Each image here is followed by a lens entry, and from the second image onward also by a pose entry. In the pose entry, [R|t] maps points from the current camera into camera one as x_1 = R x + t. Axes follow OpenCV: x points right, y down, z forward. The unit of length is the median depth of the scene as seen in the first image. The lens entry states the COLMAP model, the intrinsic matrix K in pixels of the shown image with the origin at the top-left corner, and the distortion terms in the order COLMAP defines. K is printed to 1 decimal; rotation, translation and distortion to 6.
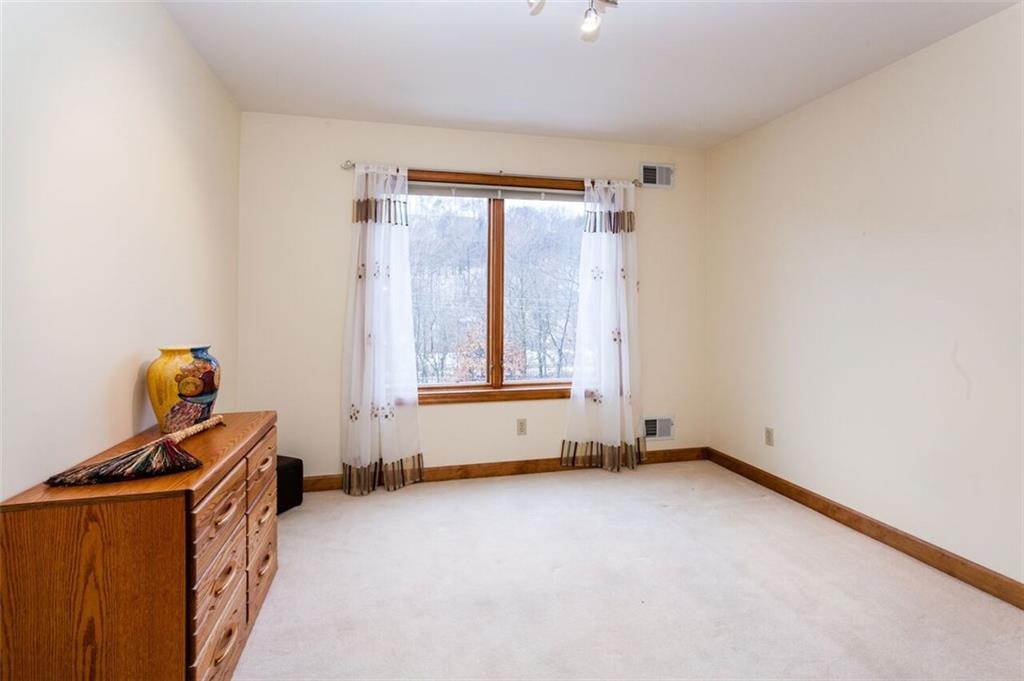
lens RADIAL K [[484.8, 0, 507.9], [0, 484.8, 340.5], [0, 0, 1]] dist [0.005300, 0.001044]
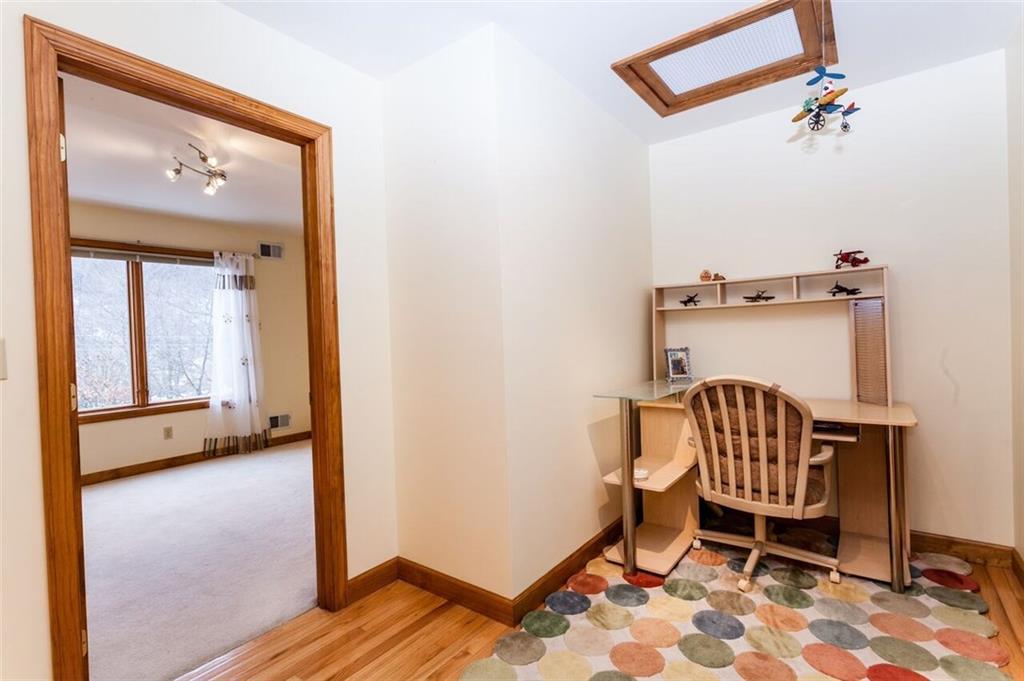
lens RADIAL K [[484.8, 0, 507.9], [0, 484.8, 340.5], [0, 0, 1]] dist [0.005300, 0.001044]
pose [[0.778000, -0.033947, 0.627346, -0.071219], [0.075957, 0.996297, -0.040285, 0.045847], [-0.623655, 0.078993, 0.777698, -0.615171]]
